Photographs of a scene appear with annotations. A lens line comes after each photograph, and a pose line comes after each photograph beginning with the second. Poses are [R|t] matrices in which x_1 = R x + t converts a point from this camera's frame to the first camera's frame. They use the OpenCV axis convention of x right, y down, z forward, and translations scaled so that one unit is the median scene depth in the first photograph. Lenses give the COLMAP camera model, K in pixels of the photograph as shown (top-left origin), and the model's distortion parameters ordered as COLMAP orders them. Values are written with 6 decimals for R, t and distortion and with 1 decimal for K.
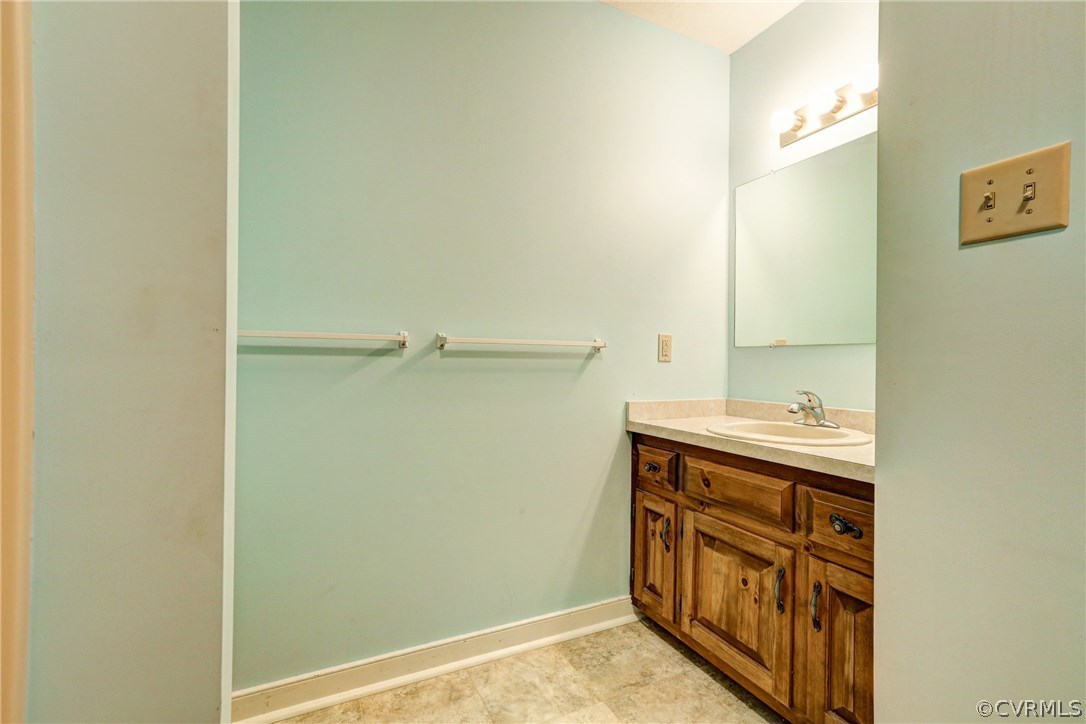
lens RADIAL K [[499.9, 0, 556.3], [0, 499.9, 366.3], [0, 0, 1]] dist [-0.003118, -0.000476]
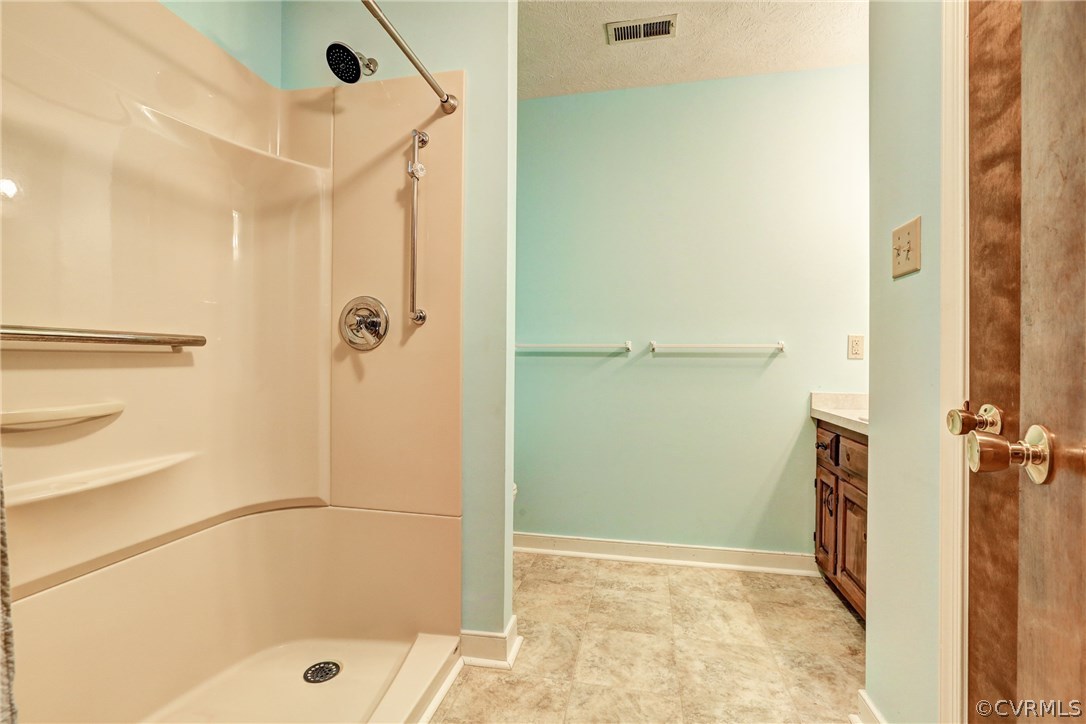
lens RADIAL K [[498.2, 0, 540.0], [0, 498.2, 359.8], [0, 0, 1]] dist [-0.035874, 0.013640]
pose [[0.781704, -0.006642, -0.623614, 0.444125], [-0.002141, 0.999909, -0.013334, 0.010897], [0.623646, 0.011758, 0.781619, -0.399995]]
